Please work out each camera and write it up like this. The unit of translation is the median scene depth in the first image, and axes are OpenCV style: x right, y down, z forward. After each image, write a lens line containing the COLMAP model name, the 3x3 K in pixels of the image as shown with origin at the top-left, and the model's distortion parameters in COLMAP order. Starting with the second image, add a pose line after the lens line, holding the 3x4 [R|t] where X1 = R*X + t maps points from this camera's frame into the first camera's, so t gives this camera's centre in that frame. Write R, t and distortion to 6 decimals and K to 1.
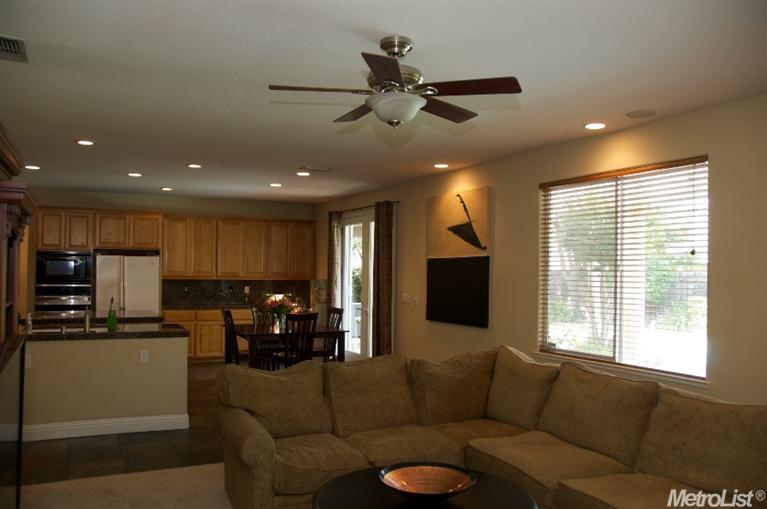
lens RADIAL K [[626.8, 0, 383.5], [0, 626.8, 254.5], [0, 0, 1]] dist [-0.074621, -0.000142]
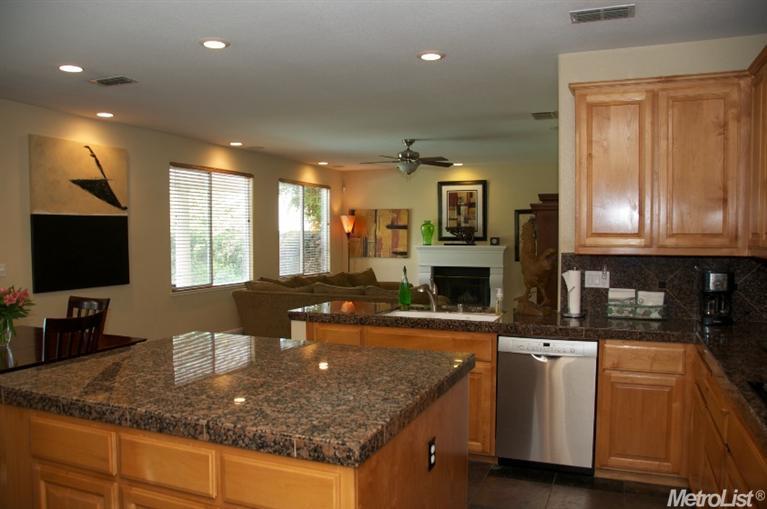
lens RADIAL K [[626.8, 0, 383.5], [0, 626.8, 254.5], [0, 0, 1]] dist [-0.074621, -0.000142]
pose [[-0.655043, -0.037917, 0.754639, -0.873553], [-0.030256, 0.999255, 0.023945, 0.028273], [-0.754985, -0.007147, -0.655703, 1.307975]]
